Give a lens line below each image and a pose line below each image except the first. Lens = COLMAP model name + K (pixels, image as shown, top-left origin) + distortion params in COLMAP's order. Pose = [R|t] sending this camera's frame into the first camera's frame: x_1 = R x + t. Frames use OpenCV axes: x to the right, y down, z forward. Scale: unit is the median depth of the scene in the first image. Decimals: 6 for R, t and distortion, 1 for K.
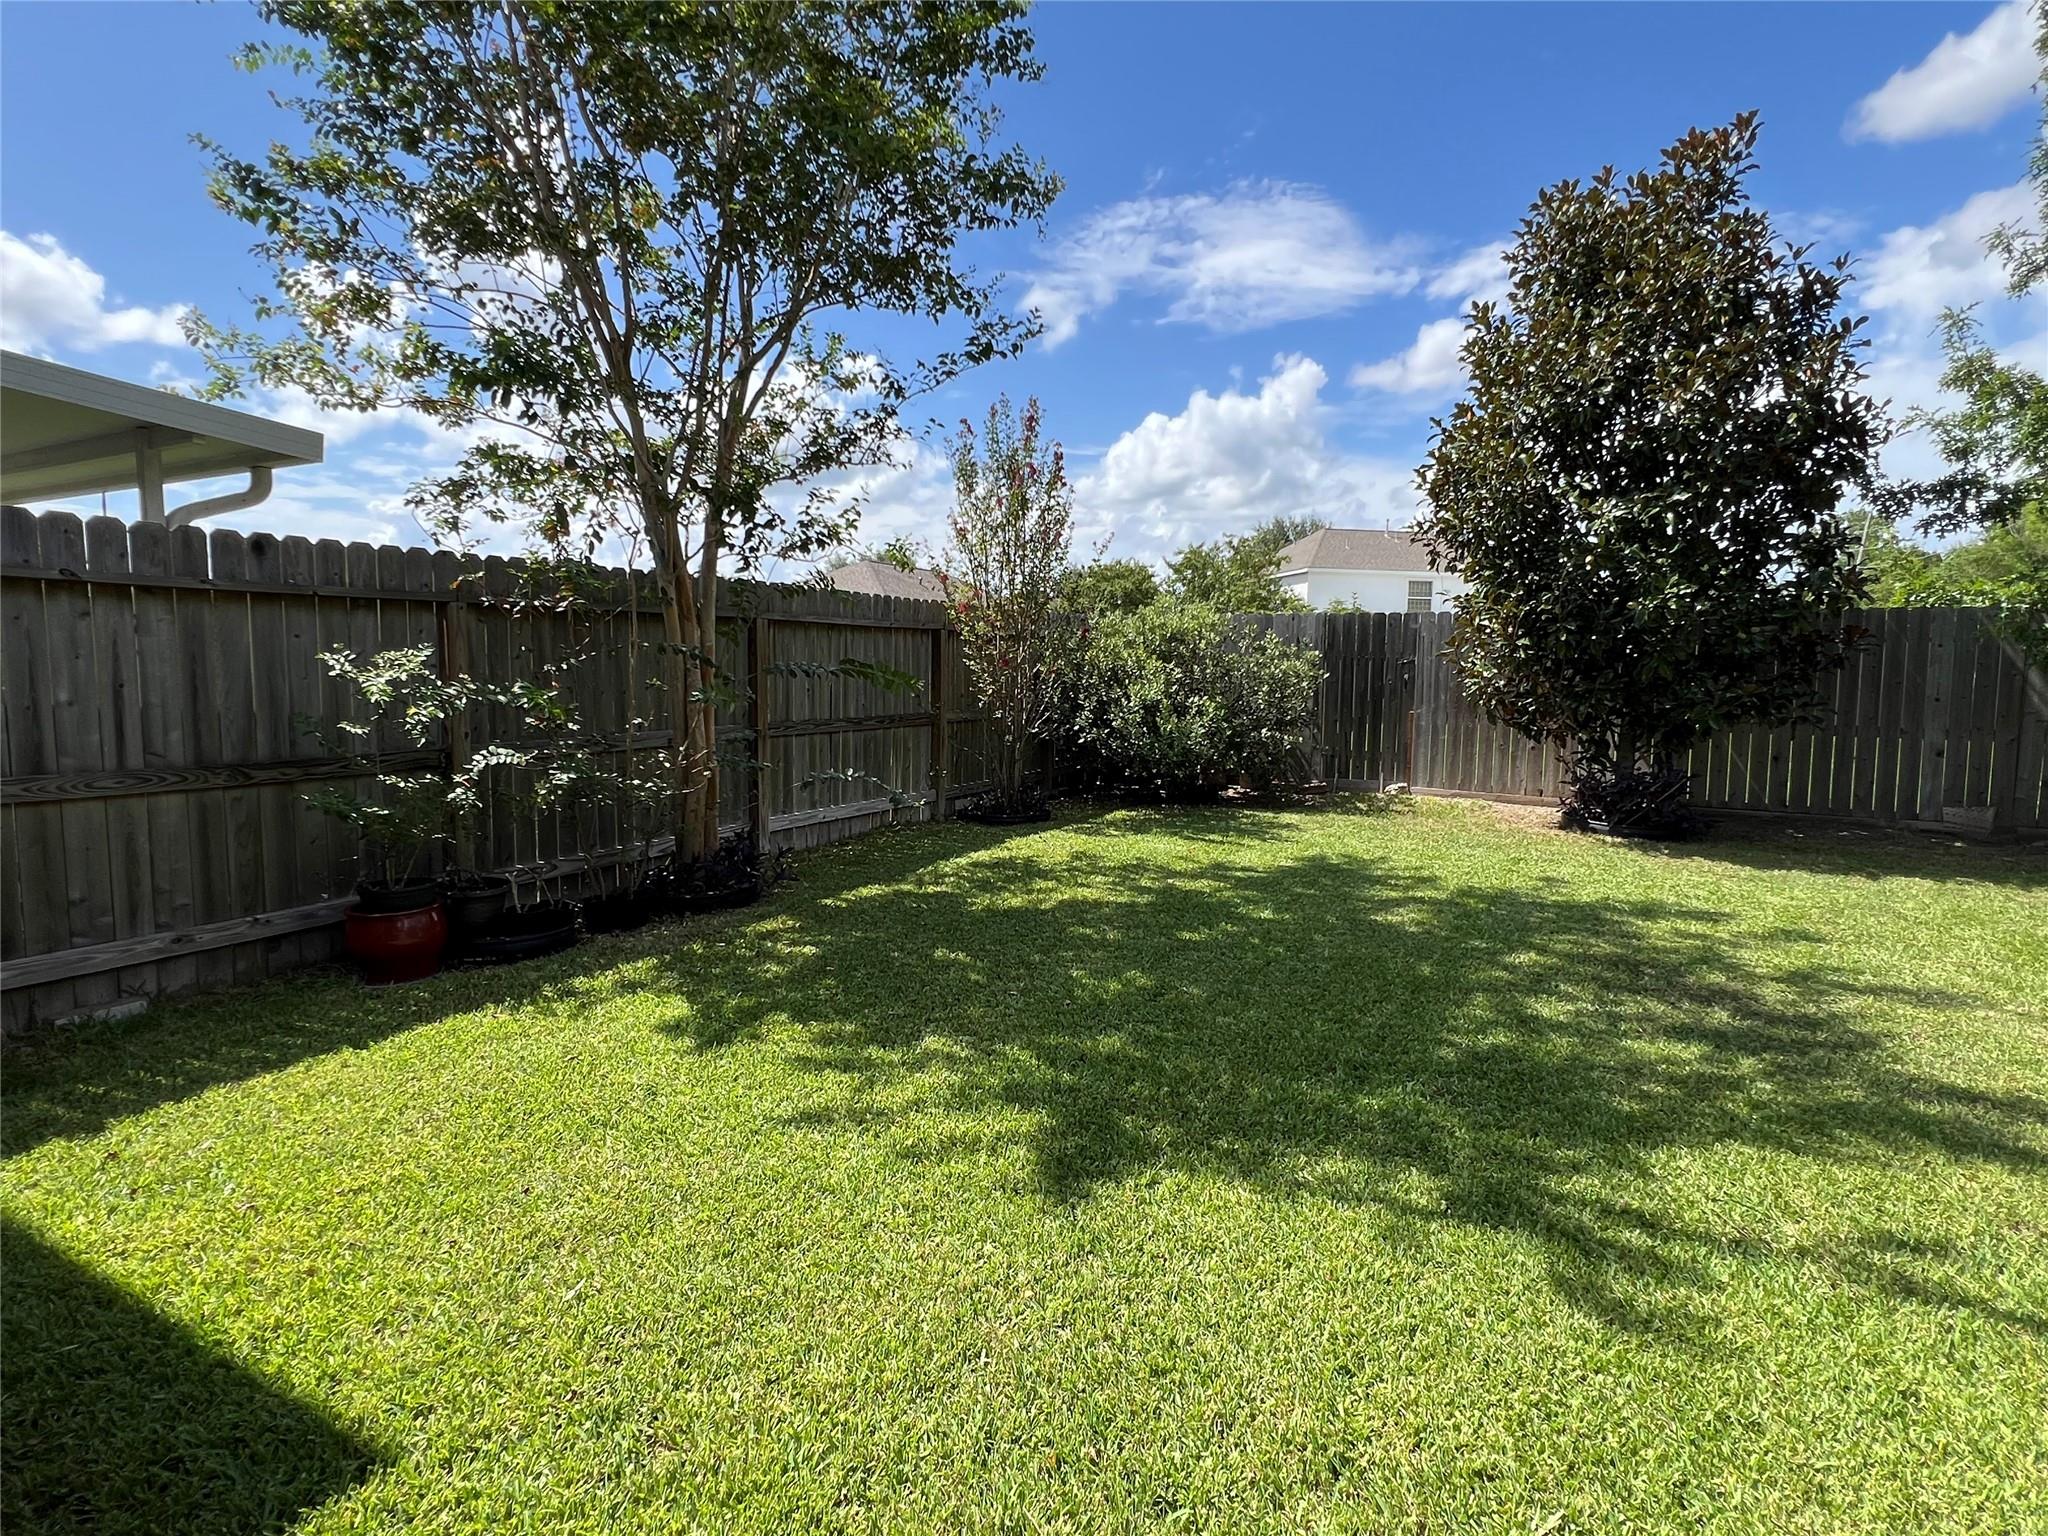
lens RADIAL K [[1056.9, 0, 1027.9], [0, 1056.9, 772.9], [0, 0, 1]] dist [0.000516, 0.001050]
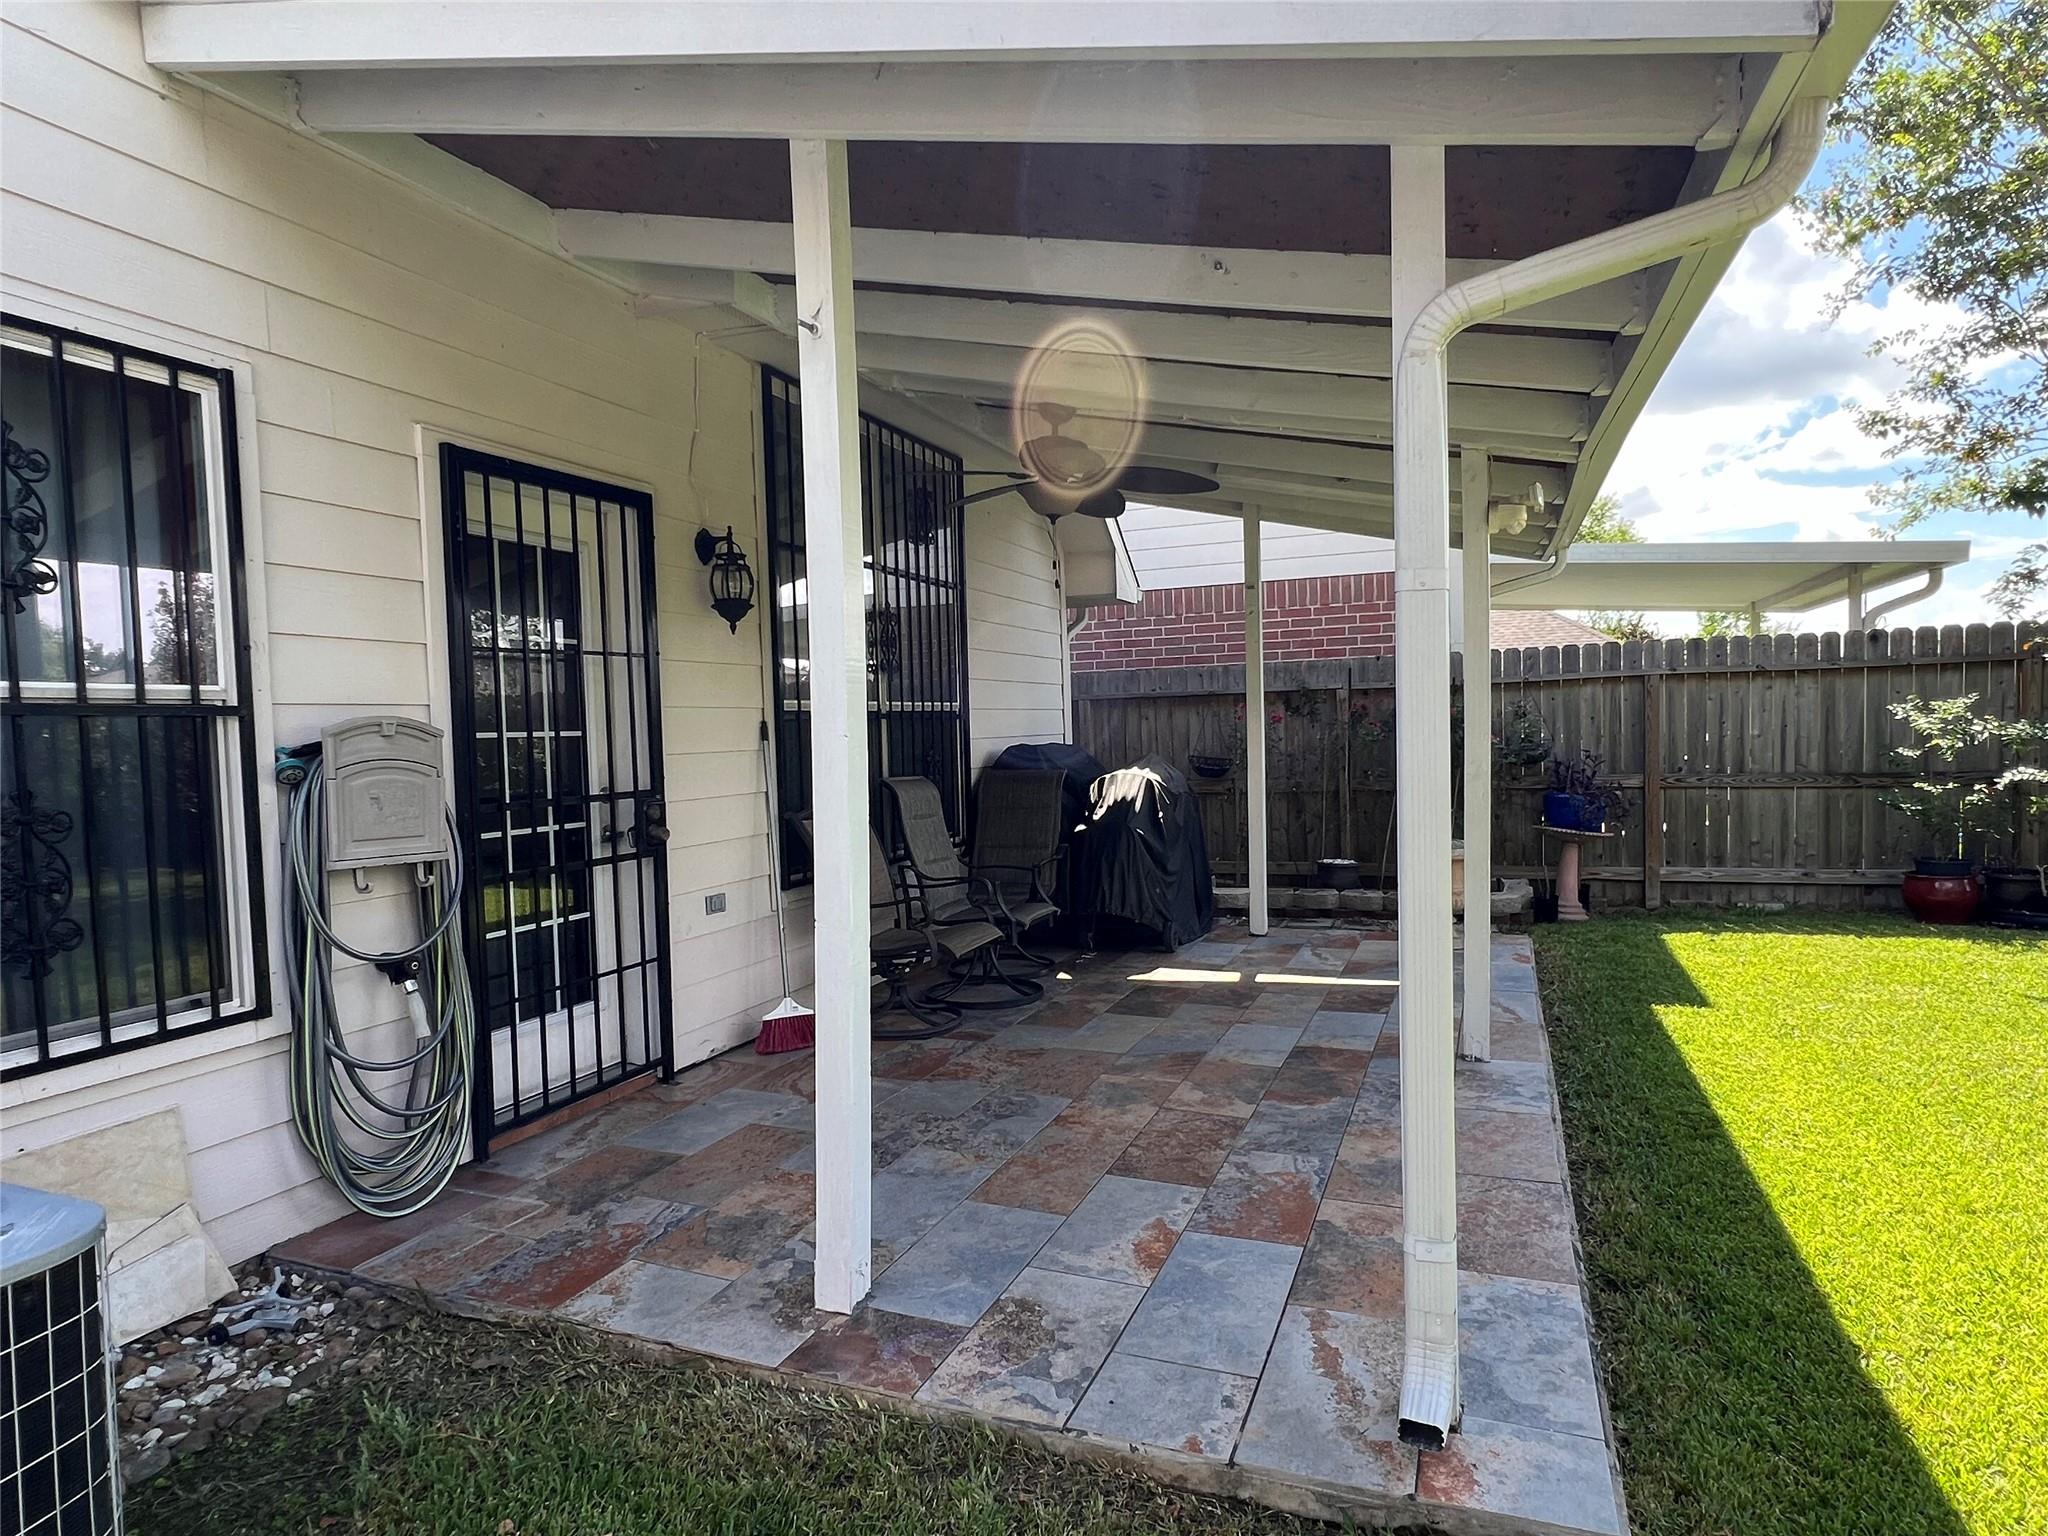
lens RADIAL K [[1167.0, 0, 1028.4], [0, 1167.0, 781.9], [0, 0, 1]] dist [0.001712, 0.000656]
pose [[0.107569, 0.032210, -0.993676, 0.913447], [-0.065940, 0.997505, 0.025196, 0.043363], [0.992009, 0.062813, 0.109424, -0.453951]]
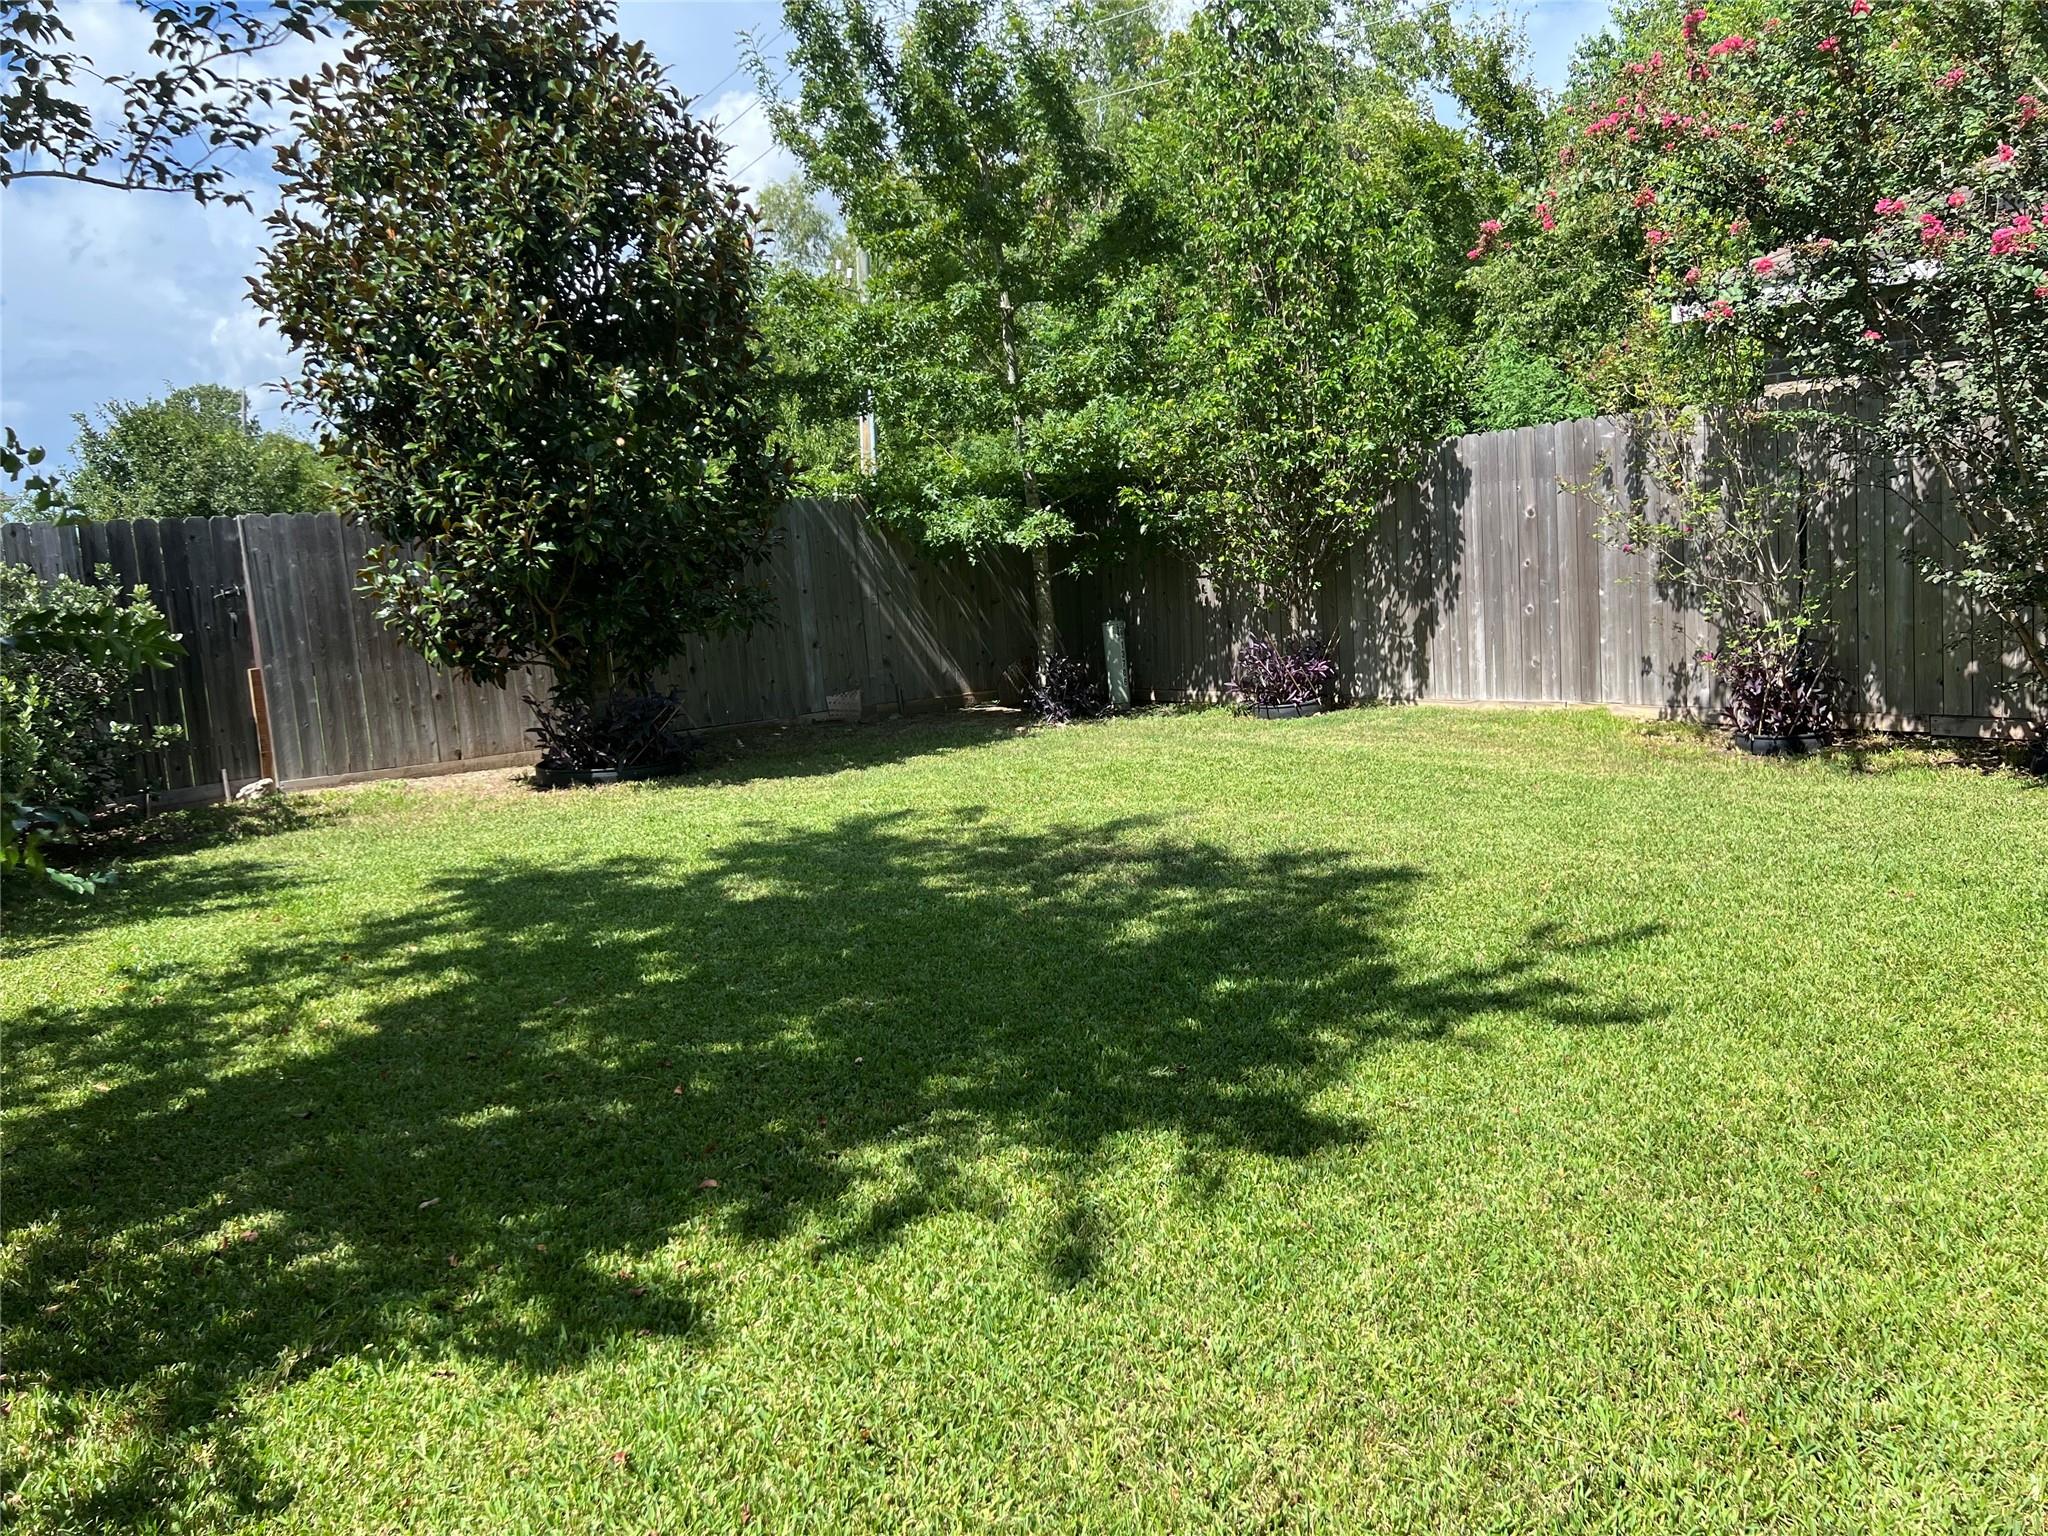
lens RADIAL K [[1540.9, 0, 1016.2], [0, 1540.9, 761.1], [0, 0, 1]] dist [0.070093, -0.073955]
pose [[0.421908, -0.166372, 0.891243, -0.616813], [0.165586, 0.980625, 0.104670, -0.050068], [-0.891389, 0.103416, 0.441282, 0.335249]]
